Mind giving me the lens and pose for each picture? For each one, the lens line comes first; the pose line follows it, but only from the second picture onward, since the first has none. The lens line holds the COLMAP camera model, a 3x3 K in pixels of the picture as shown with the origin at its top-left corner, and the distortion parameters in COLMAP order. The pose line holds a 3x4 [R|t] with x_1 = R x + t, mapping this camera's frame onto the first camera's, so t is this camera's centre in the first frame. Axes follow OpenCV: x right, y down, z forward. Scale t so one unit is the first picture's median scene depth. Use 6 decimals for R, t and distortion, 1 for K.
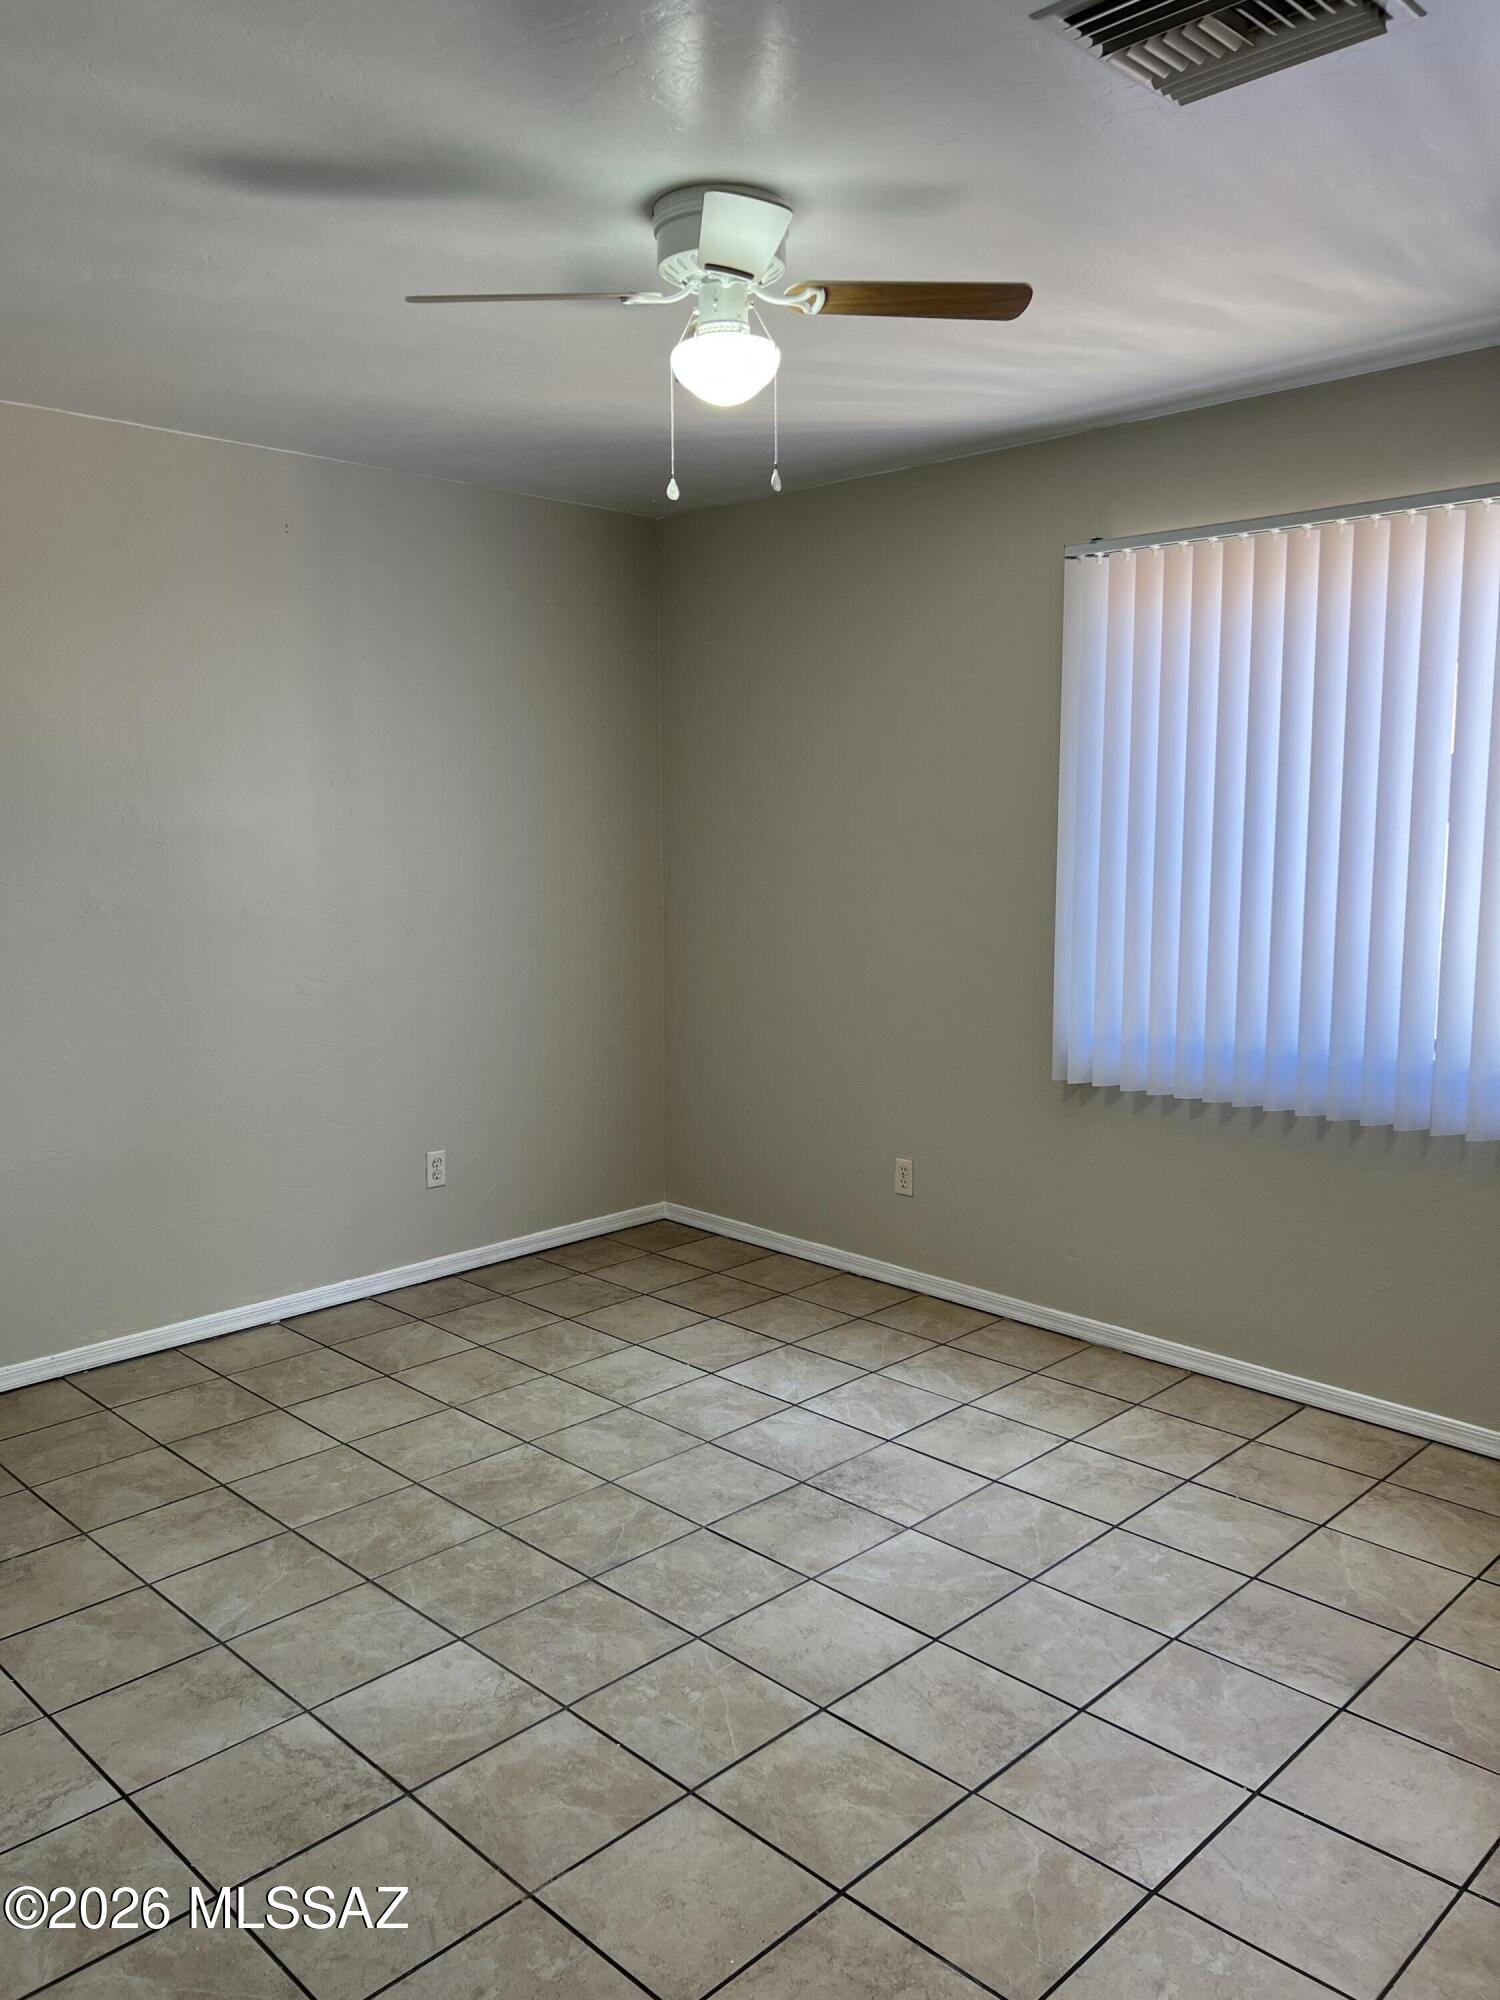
lens RADIAL K [[1515.6, 0, 748.3], [0, 1515.6, 1001.2], [0, 0, 1]] dist [0.015520, -0.005884]
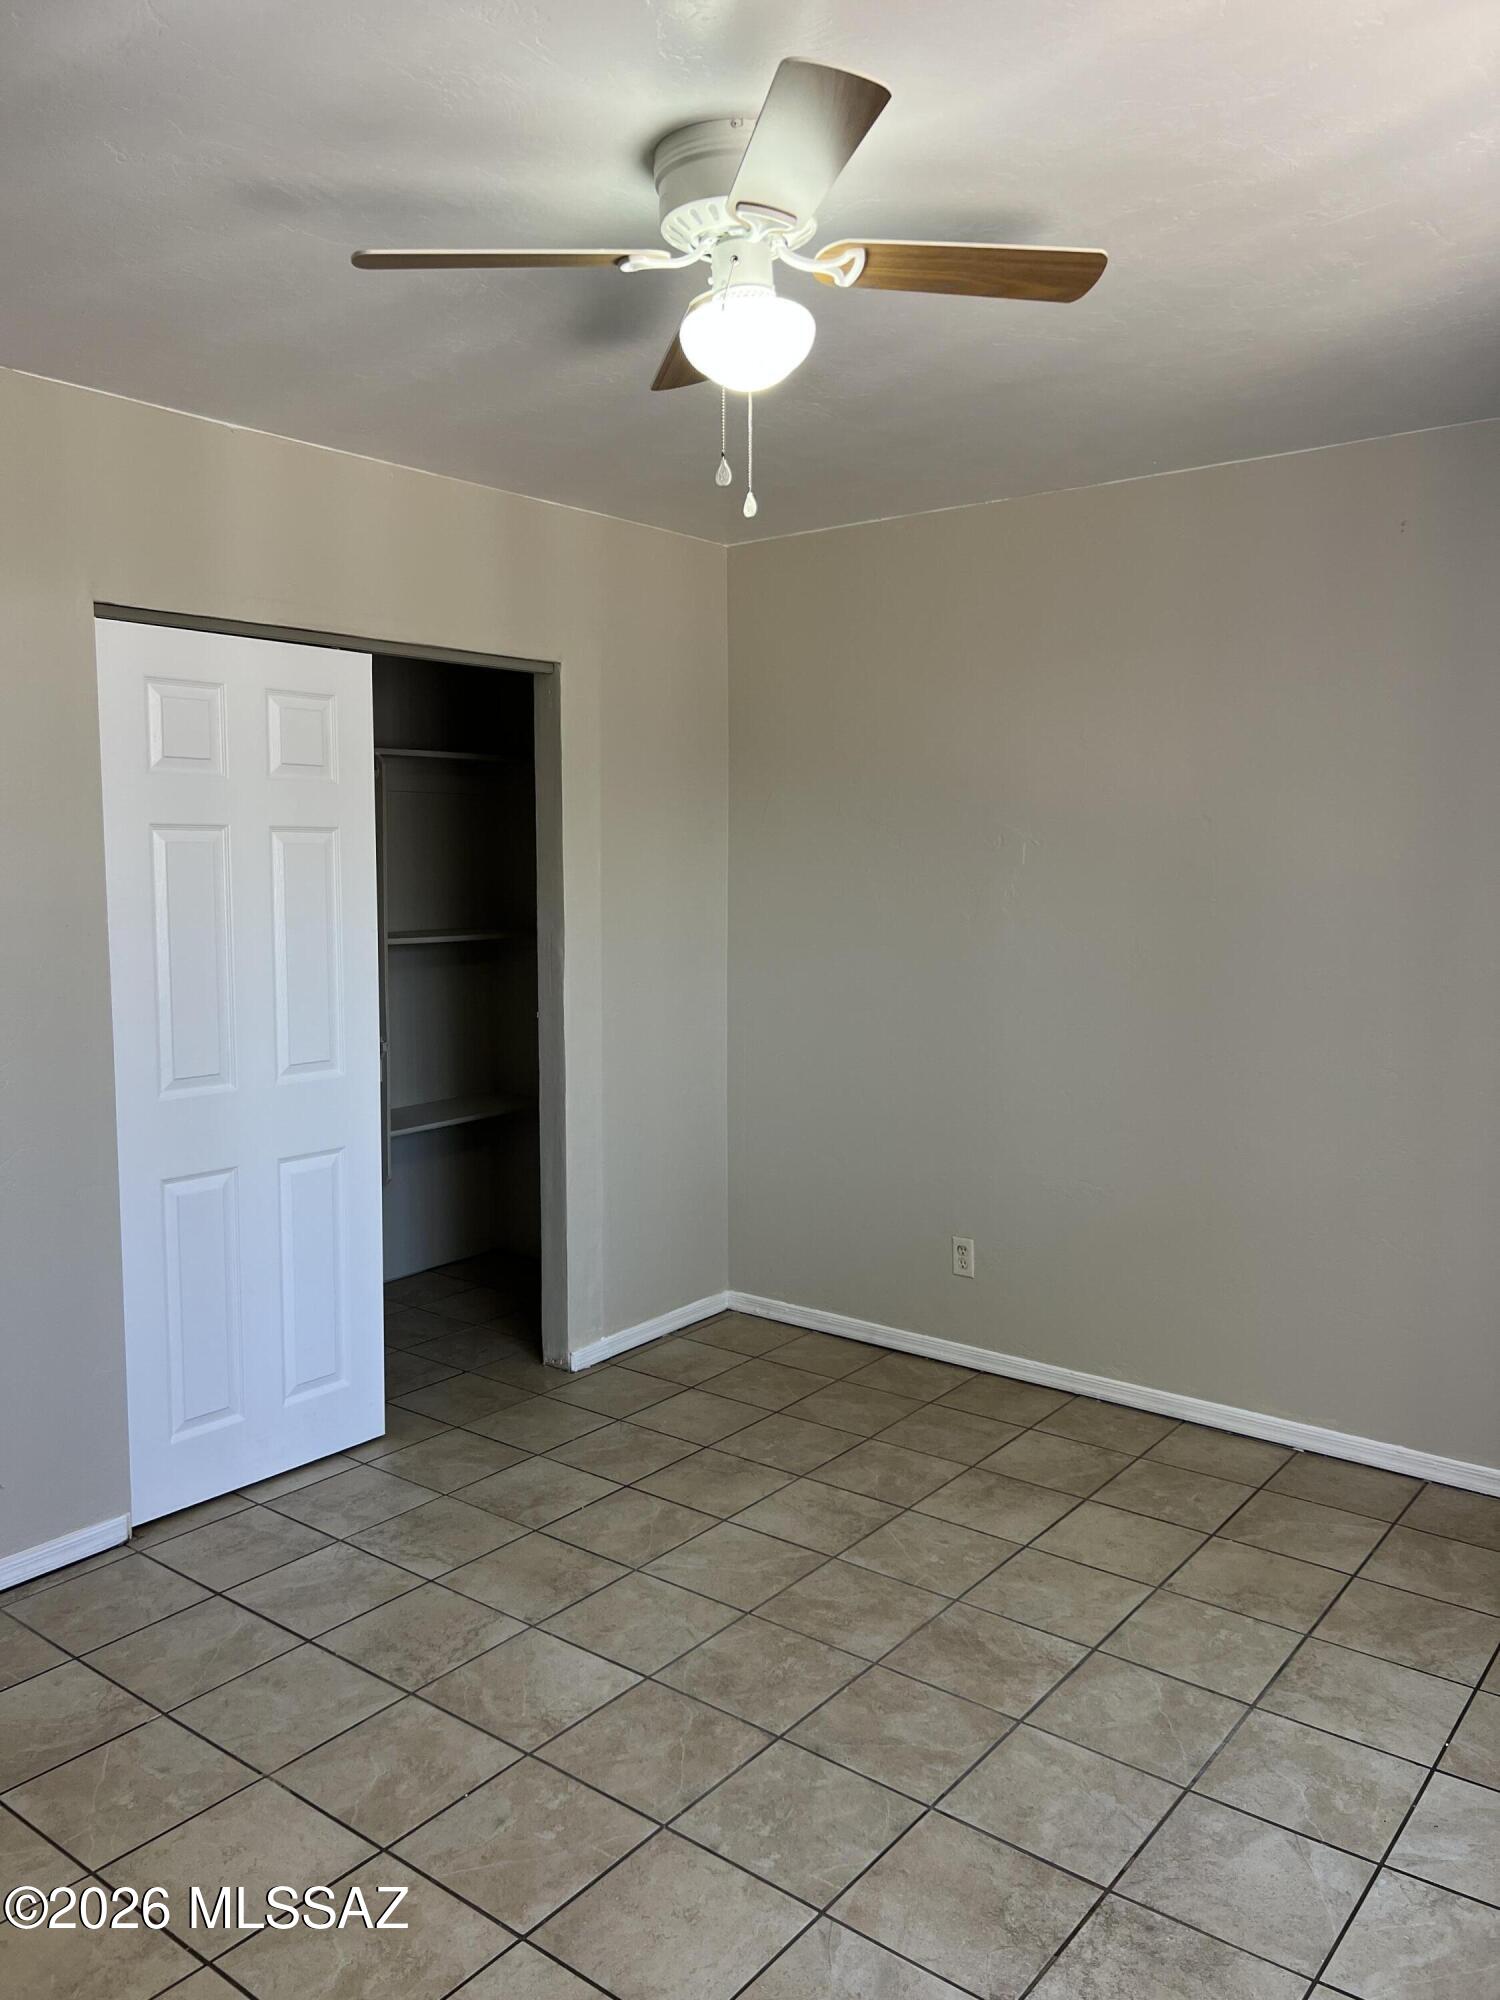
lens RADIAL K [[1515.6, 0, 748.8], [0, 1515.6, 998.2], [0, 0, 1]] dist [0.015520, -0.005884]
pose [[0.118176, 0.109290, -0.986960, 0.637151], [-0.125077, 0.987647, 0.094390, -0.116301], [0.985084, 0.112291, 0.130386, 0.708915]]
